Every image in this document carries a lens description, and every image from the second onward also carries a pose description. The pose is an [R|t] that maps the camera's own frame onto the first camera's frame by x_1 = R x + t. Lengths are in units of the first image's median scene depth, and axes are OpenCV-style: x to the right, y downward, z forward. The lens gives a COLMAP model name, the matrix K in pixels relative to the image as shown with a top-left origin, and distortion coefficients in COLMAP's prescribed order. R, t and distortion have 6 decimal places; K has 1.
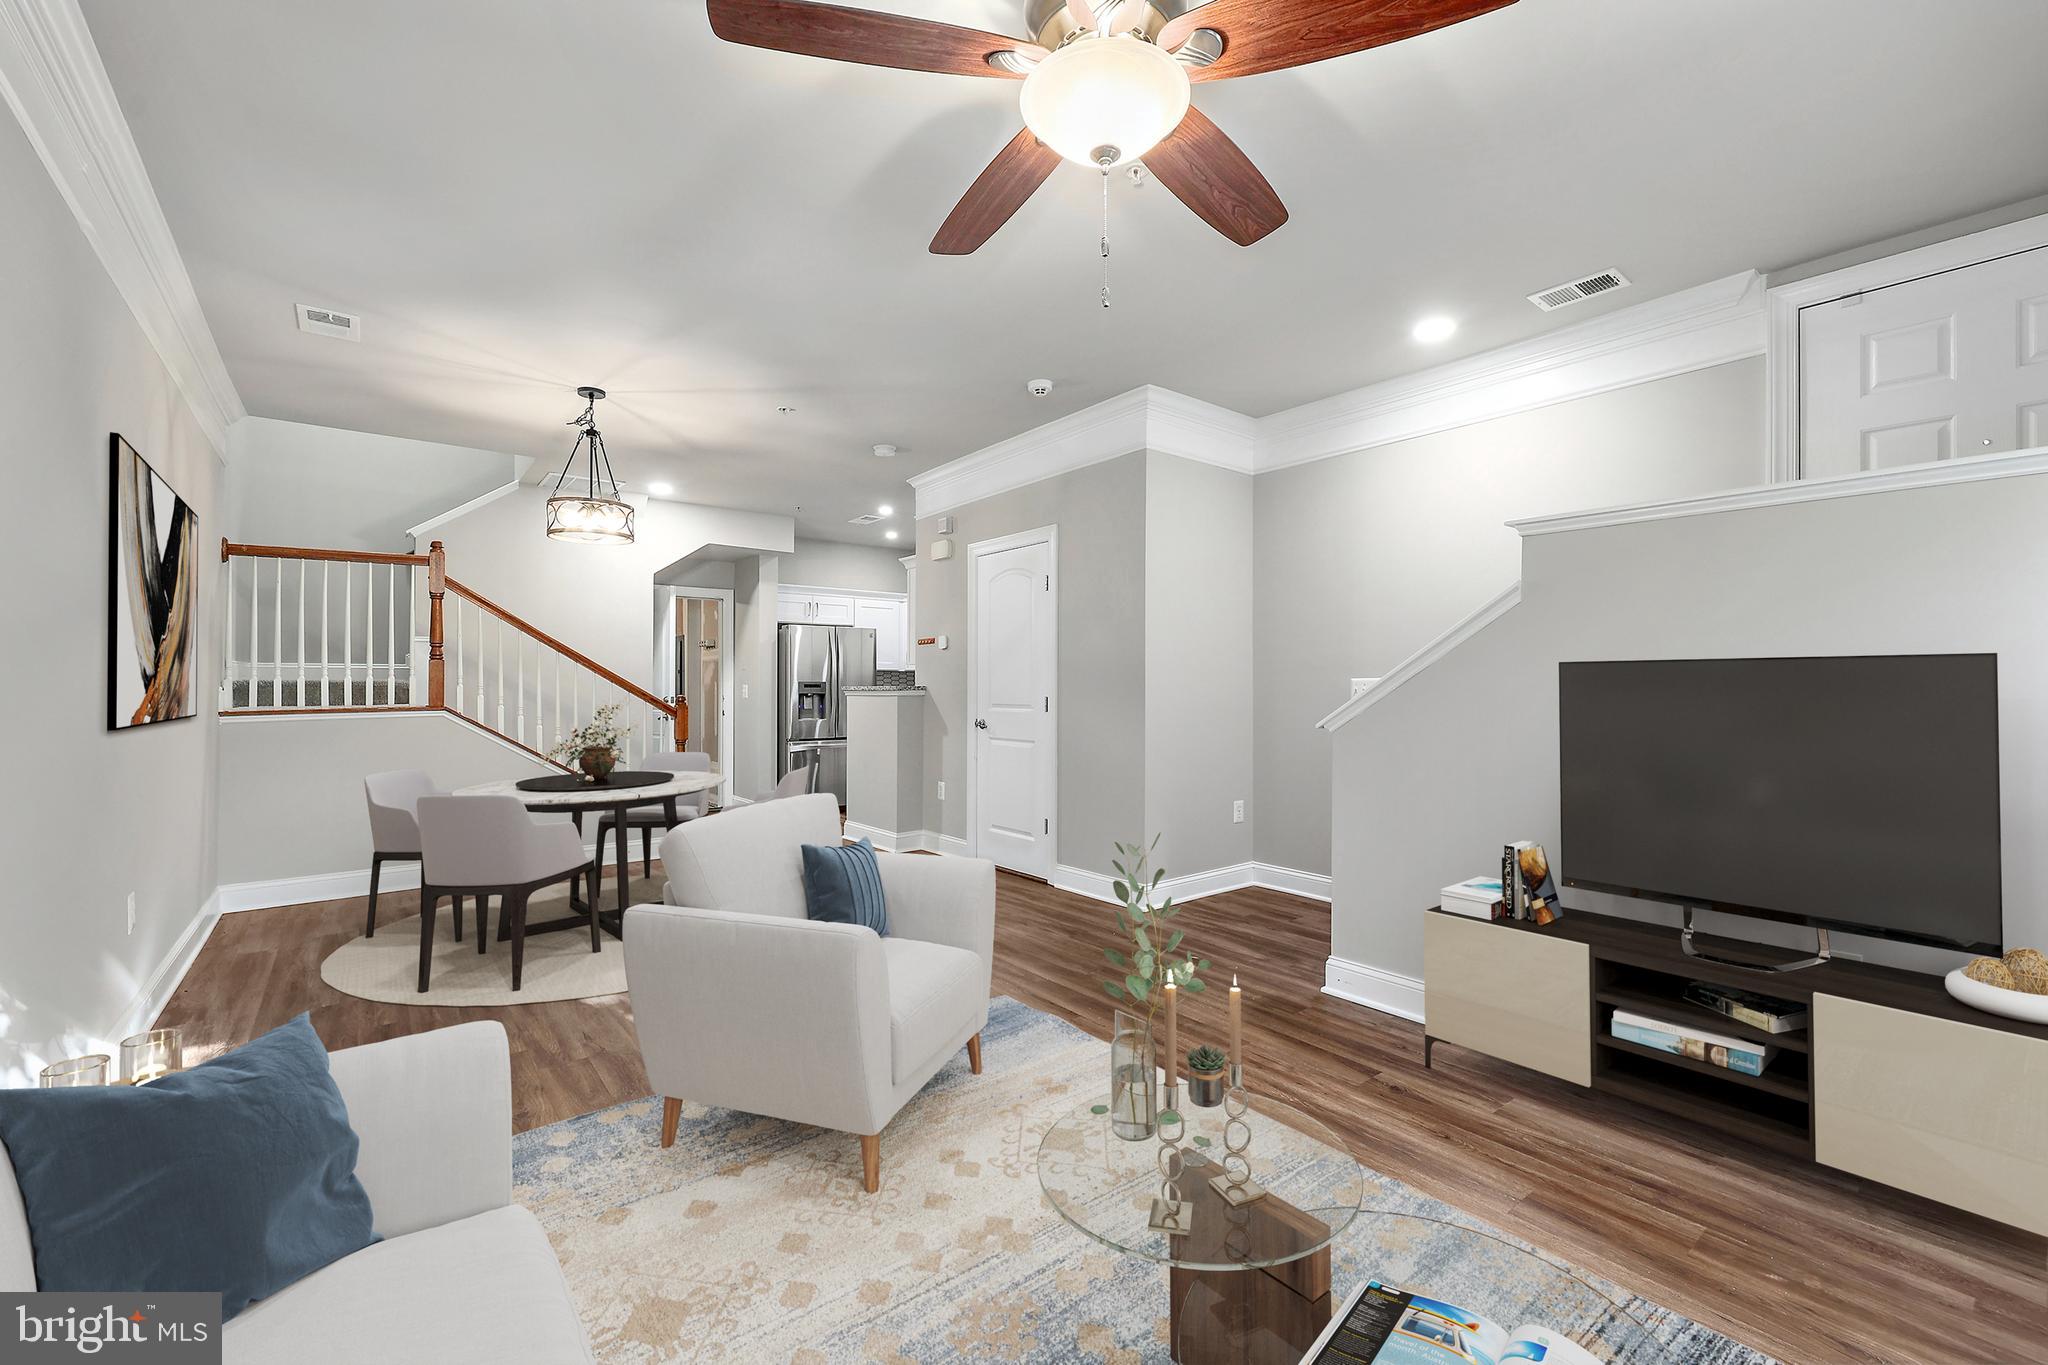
lens RADIAL K [[830.7, 0, 1017.5], [0, 830.7, 674.5], [0, 0, 1]] dist [-0.007428, 0.000296]
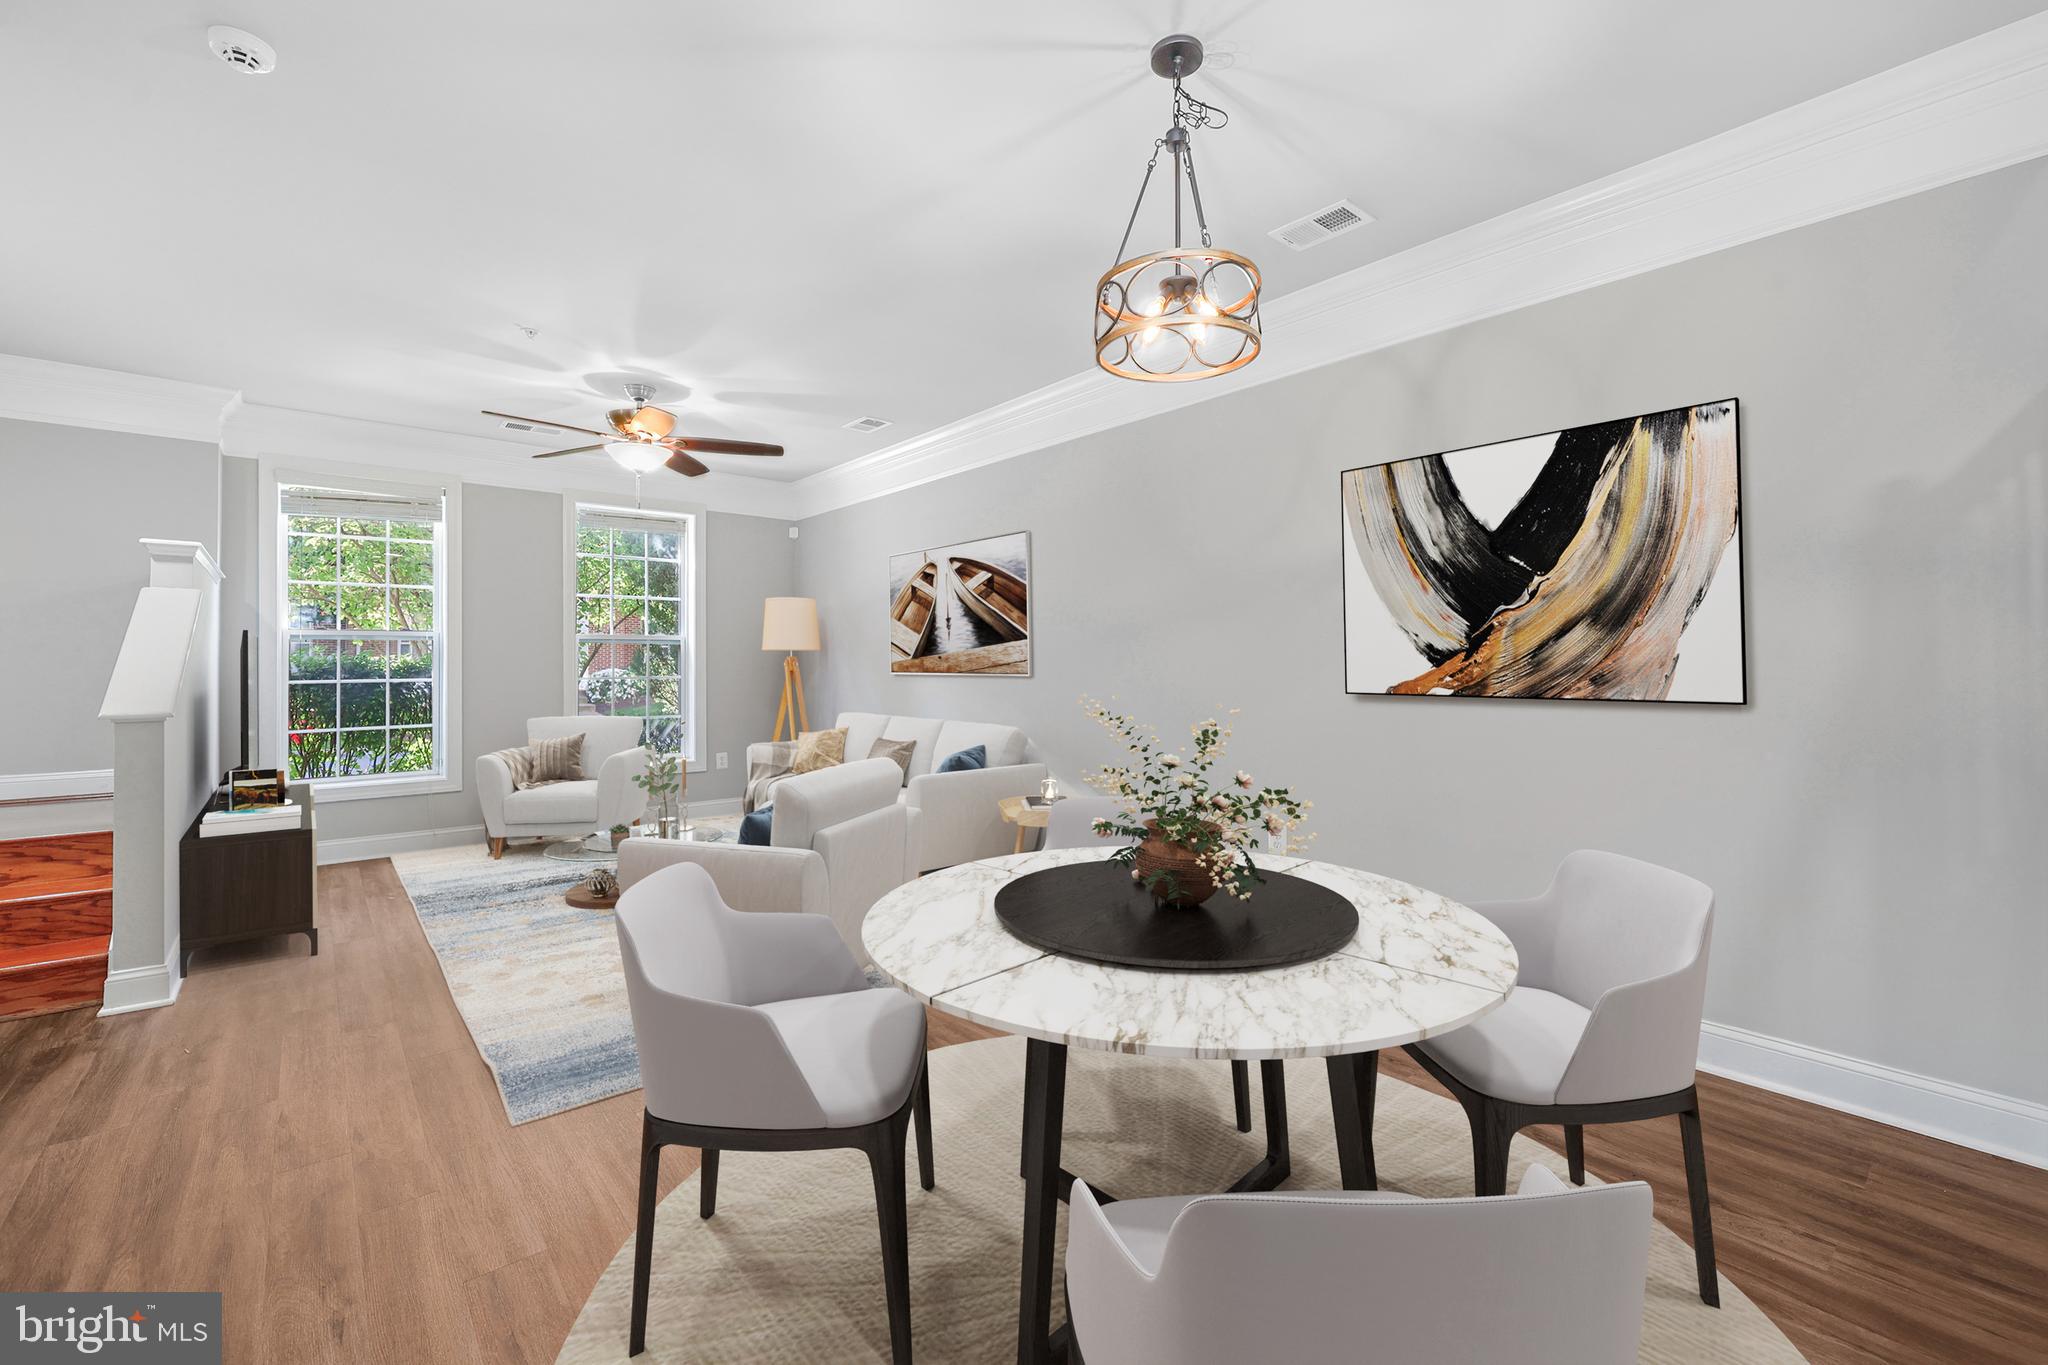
lens RADIAL K [[856.5, 0, 1028.1], [0, 856.5, 654.5], [0, 0, 1]] dist [-0.000156, 0.000125]
pose [[-0.999675, 0.008859, -0.023895, -0.436780], [0.009350, 0.999746, -0.020522, 0.021346], [0.023707, -0.020739, -0.999504, 1.564104]]
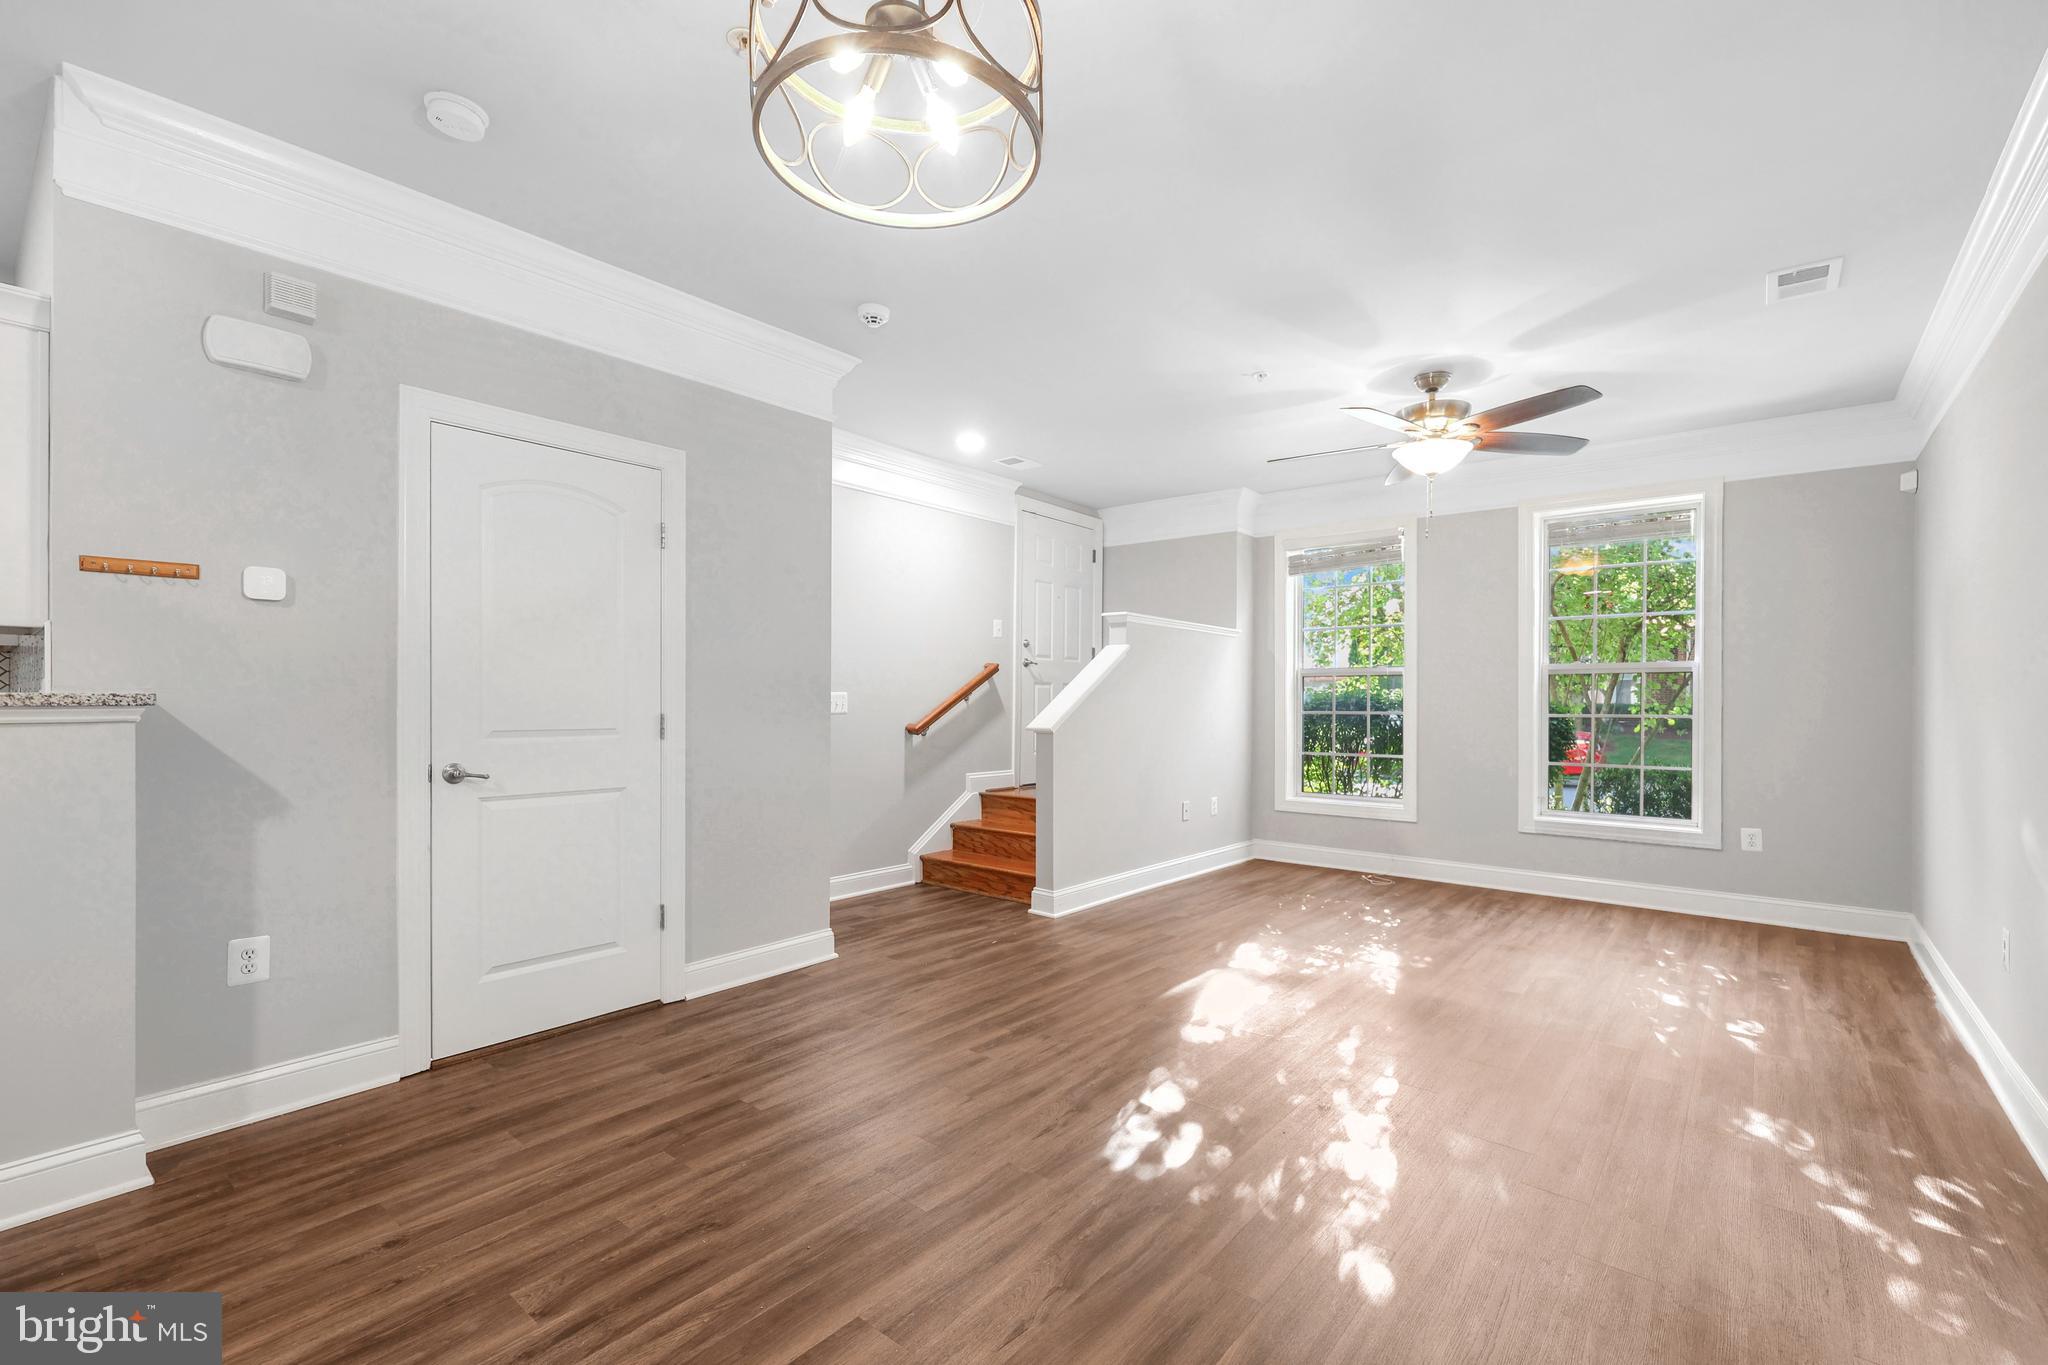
lens RADIAL K [[877.8, 0, 1022.9], [0, 877.8, 704.1], [0, 0, 1]] dist [0.000253, -0.000317]
pose [[-0.201336, -0.000276, 0.979522, -0.843295], [-0.013317, 0.999908, -0.002455, 0.022027], [-0.979432, -0.013539, -0.201321, 1.071801]]
